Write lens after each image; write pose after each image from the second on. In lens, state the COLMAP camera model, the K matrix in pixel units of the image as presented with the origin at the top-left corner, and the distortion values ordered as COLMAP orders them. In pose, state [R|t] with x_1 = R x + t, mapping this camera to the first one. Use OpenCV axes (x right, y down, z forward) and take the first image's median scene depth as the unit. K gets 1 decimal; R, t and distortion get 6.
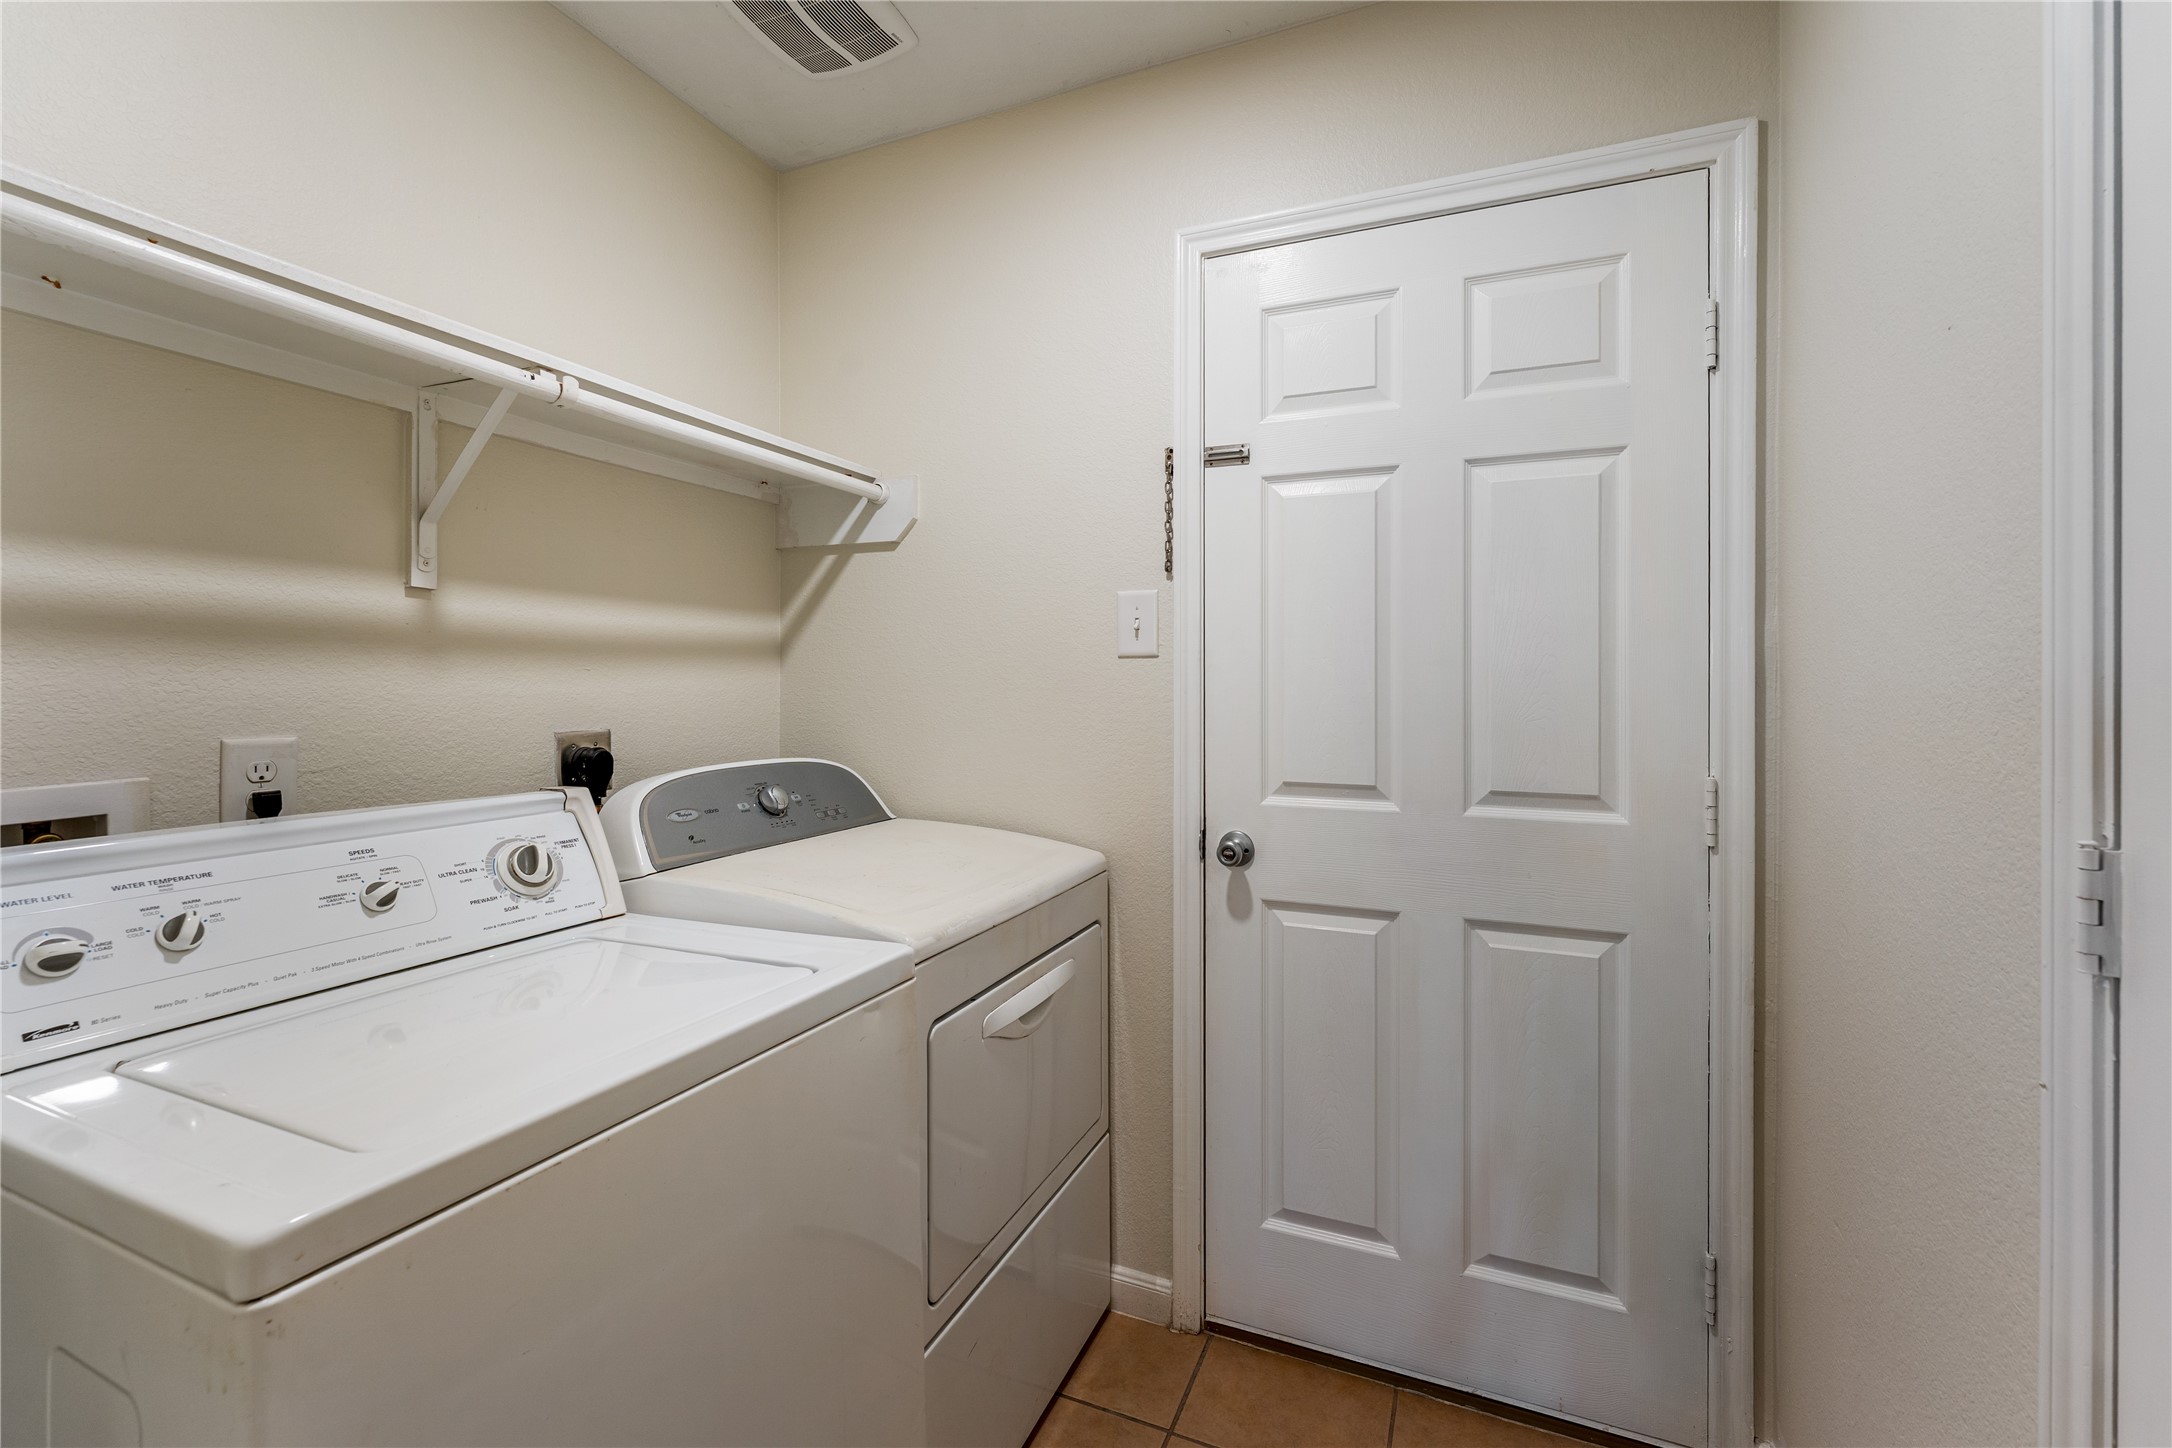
lens RADIAL K [[930.2, 0, 1082.7], [0, 930.2, 684.5], [0, 0, 1]] dist [0.000188, 0.000032]
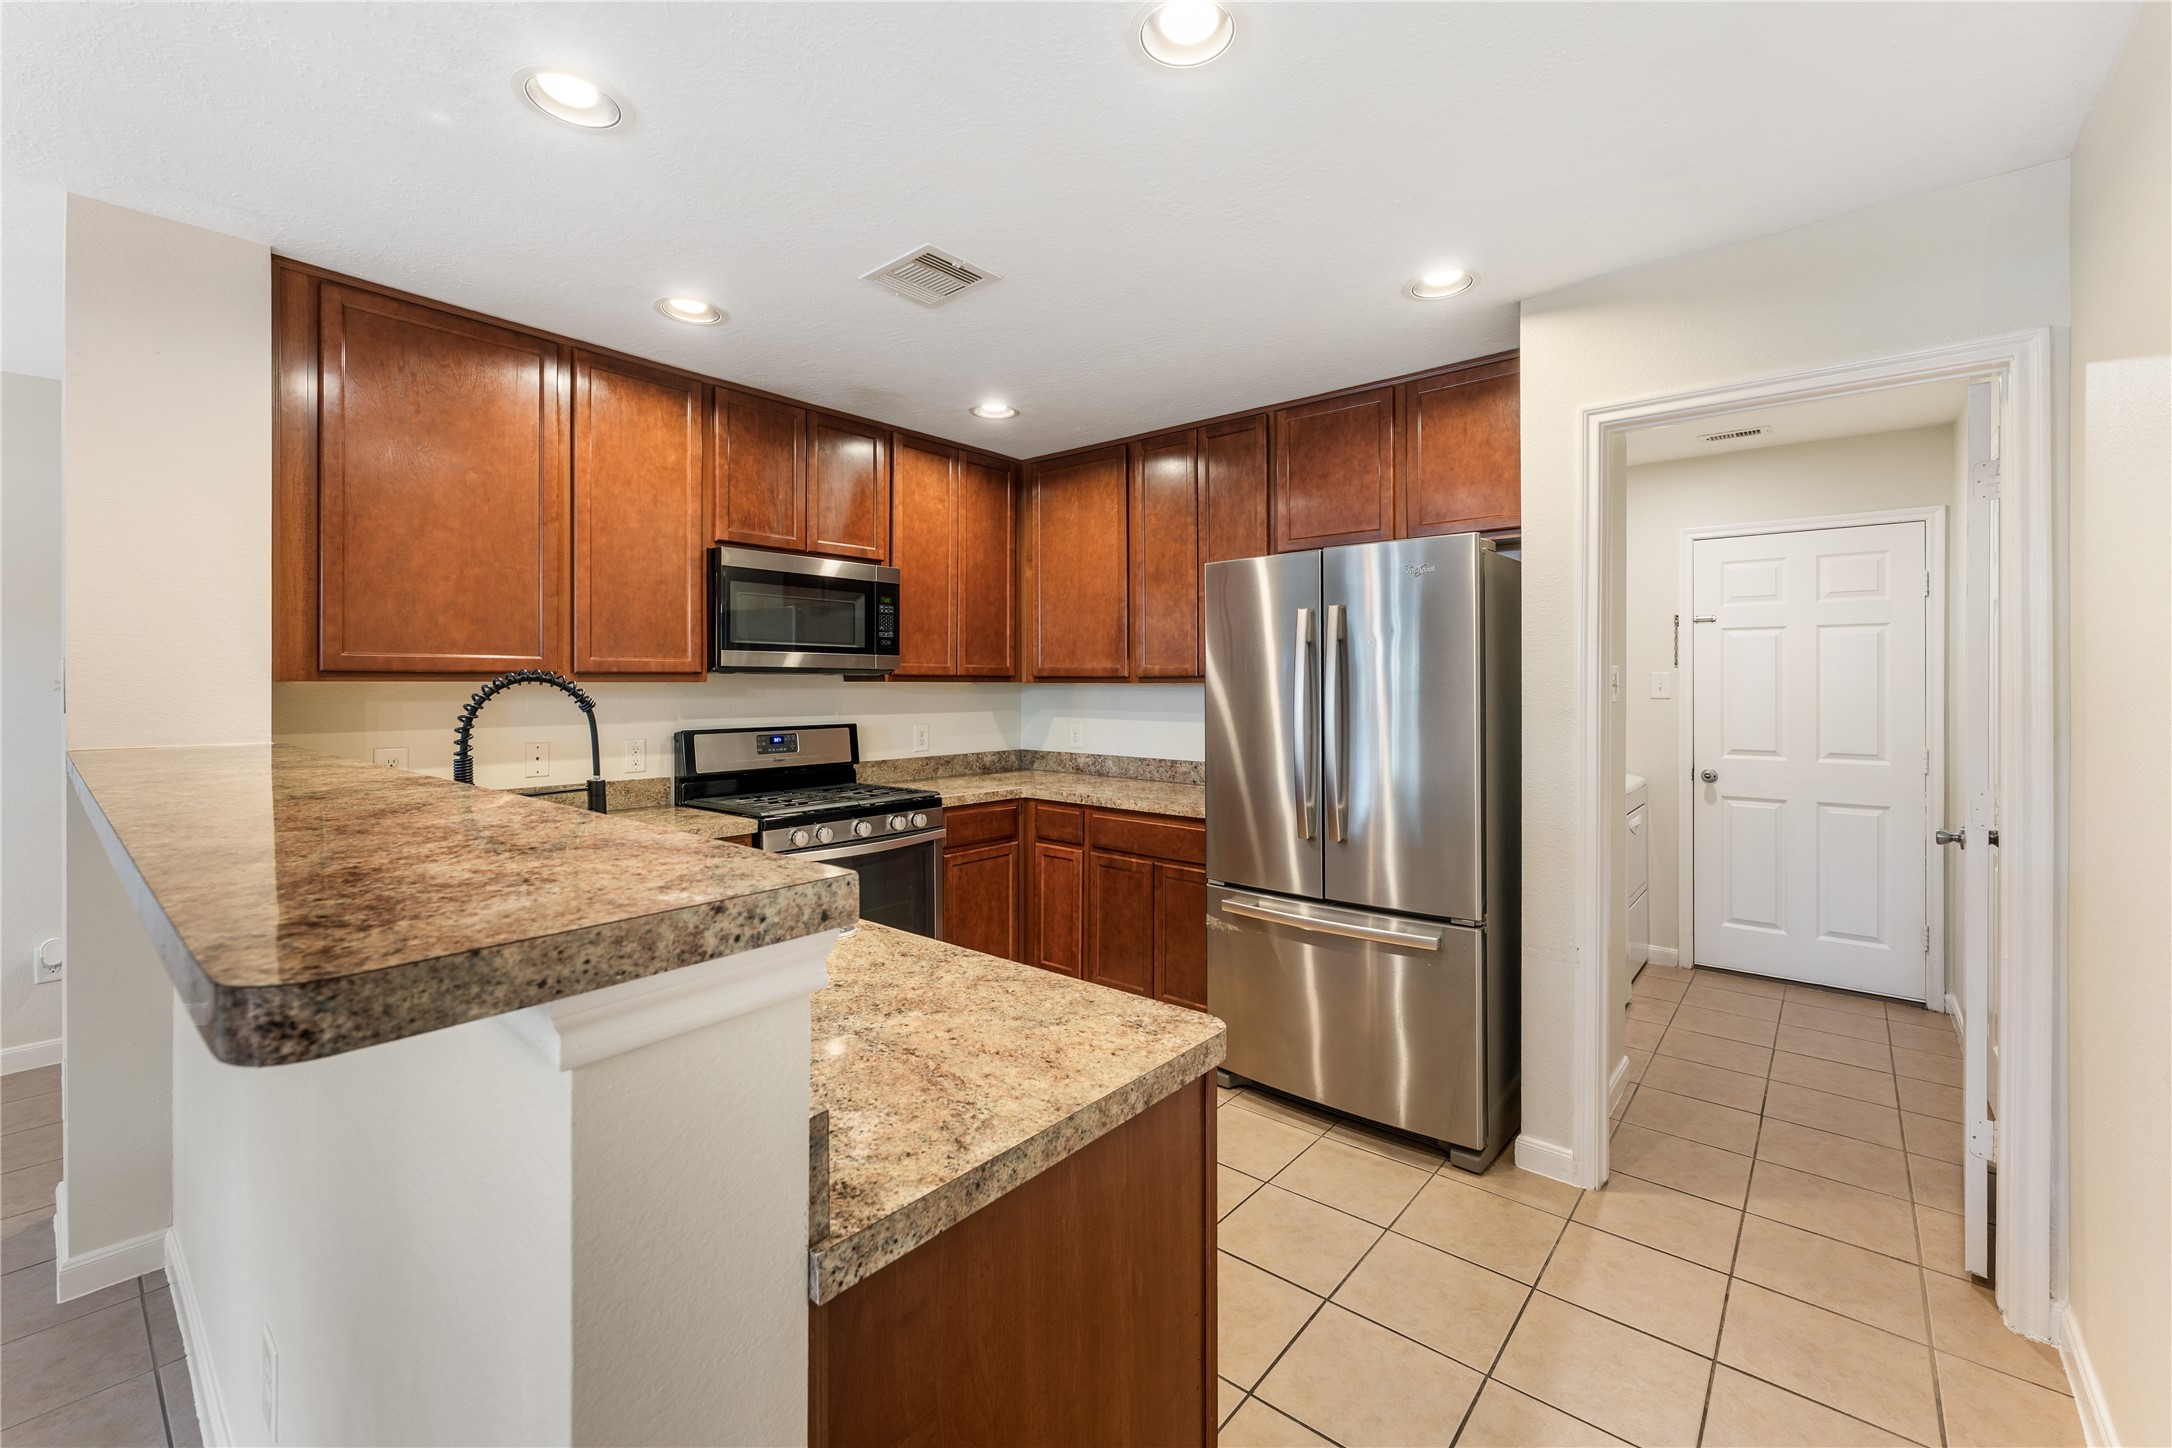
lens RADIAL K [[889.7, 0, 1091.4], [0, 889.7, 683.9], [0, 0, 1]] dist [-0.000333, -0.000258]
pose [[0.957020, -0.001223, -0.290019, -0.782240], [0.000833, 0.999999, -0.001465, -0.073661], [0.290020, 0.001161, 0.957020, -1.901101]]
